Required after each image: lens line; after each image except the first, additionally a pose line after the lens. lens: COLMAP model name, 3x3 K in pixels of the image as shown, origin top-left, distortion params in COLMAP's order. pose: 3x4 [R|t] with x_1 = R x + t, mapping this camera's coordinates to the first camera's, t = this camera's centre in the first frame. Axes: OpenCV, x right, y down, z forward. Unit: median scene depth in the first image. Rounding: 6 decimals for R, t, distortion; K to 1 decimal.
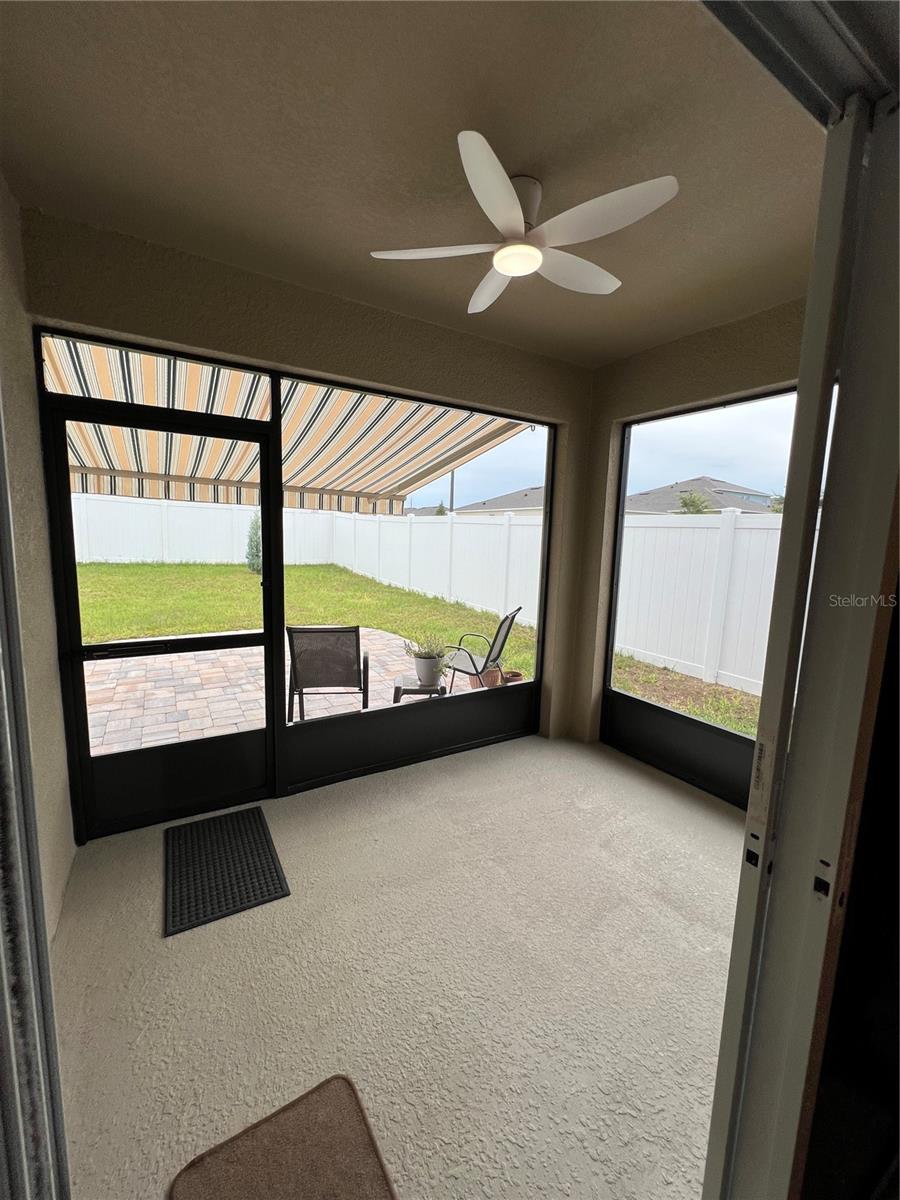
lens RADIAL K [[481.1, 0, 450.5], [0, 481.1, 604.2], [0, 0, 1]] dist [-0.002866, 0.000388]
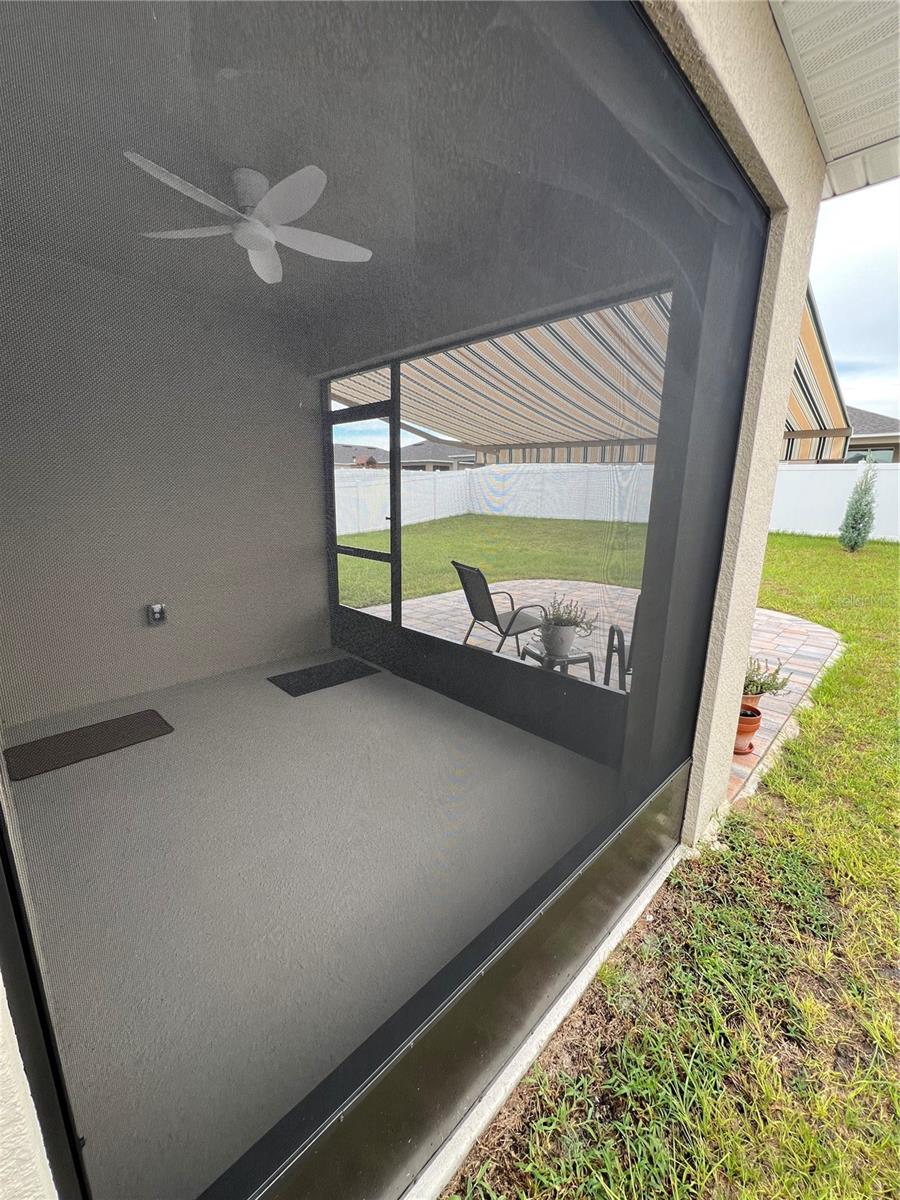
lens RADIAL K [[481.1, 0, 444.8], [0, 481.1, 601.0], [0, 0, 1]] dist [-0.002866, 0.000388]
pose [[0.237751, 0.202983, -0.949880, 1.054603], [-0.154838, 0.973336, 0.169241, -0.072132], [0.958905, 0.106841, 0.262841, 0.818452]]
